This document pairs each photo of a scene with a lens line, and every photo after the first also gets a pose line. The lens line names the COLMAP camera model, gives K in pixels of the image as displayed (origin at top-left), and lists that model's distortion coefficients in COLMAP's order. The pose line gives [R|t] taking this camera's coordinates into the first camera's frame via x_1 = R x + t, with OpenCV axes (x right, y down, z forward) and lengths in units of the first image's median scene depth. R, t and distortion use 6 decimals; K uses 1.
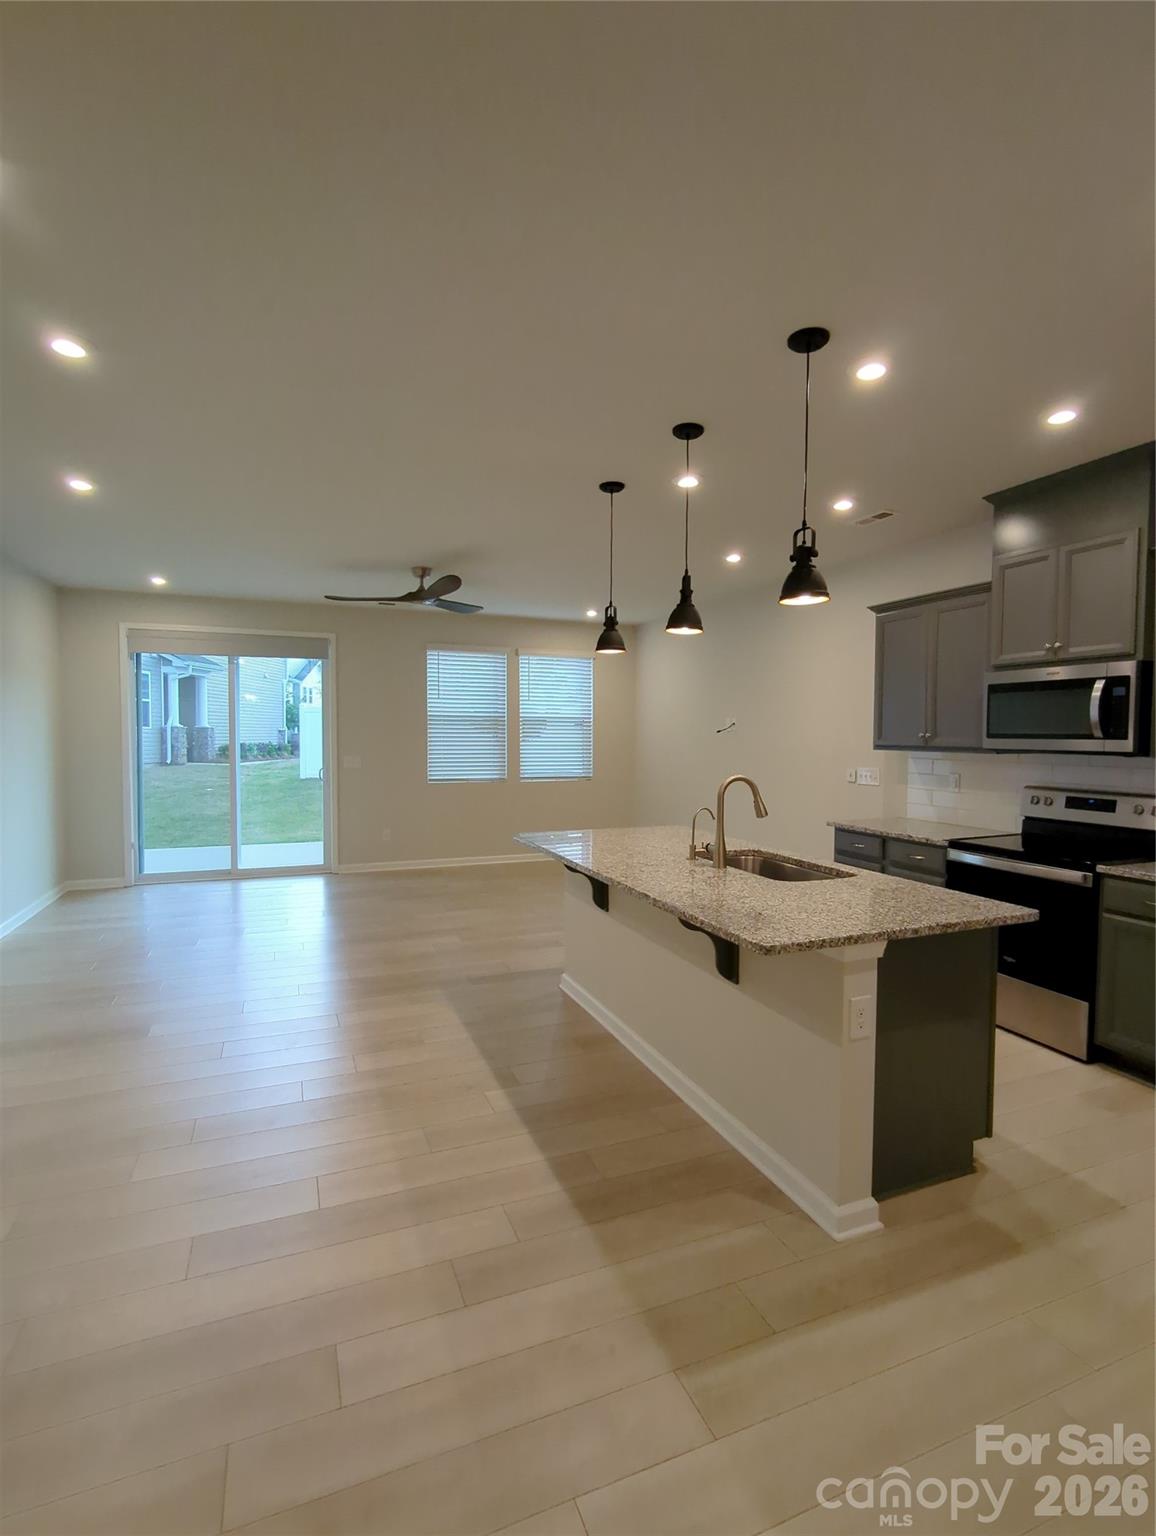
lens RADIAL K [[731.5, 0, 578.0], [0, 731.5, 768.0], [0, 0, 1]] dist [-0.003023, -0.000672]
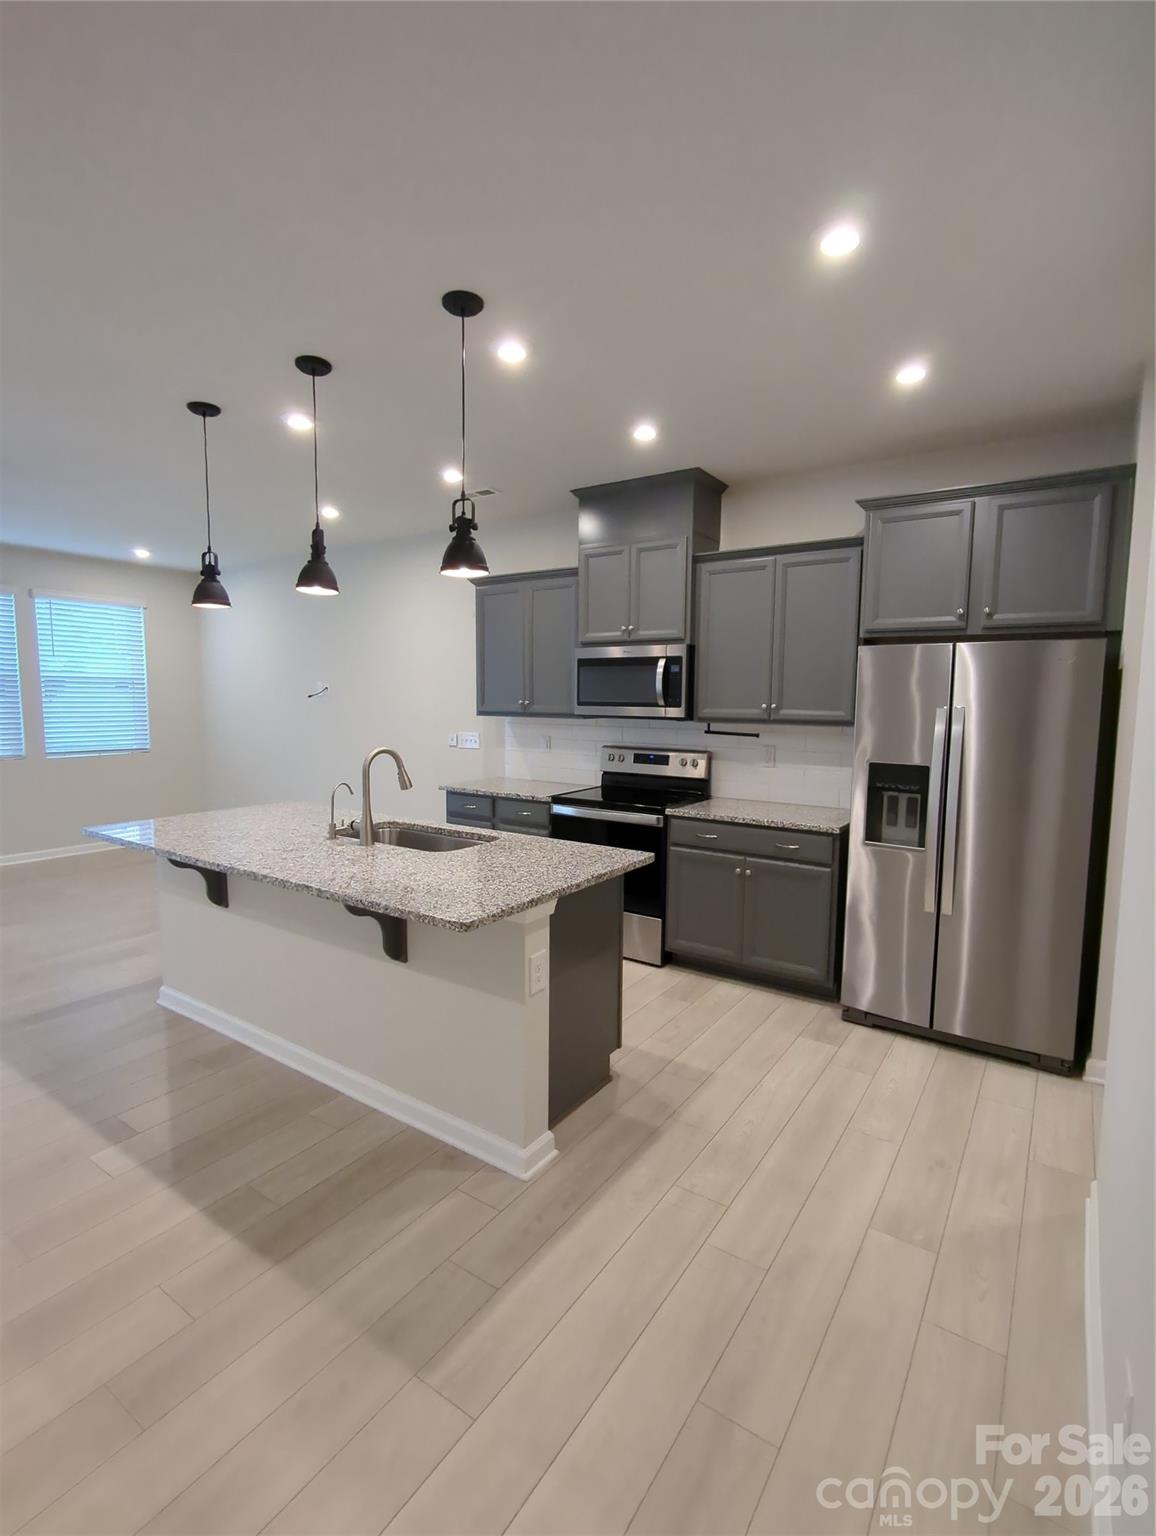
lens RADIAL K [[725.1, 0, 578.0], [0, 725.1, 768.0], [0, 0, 1]] dist [-0.002418, -0.001078]
pose [[0.830605, -0.051970, 0.554431, -0.091311], [0.021827, 0.997909, 0.060840, -0.014540], [-0.556434, -0.038432, 0.830003, 0.059817]]
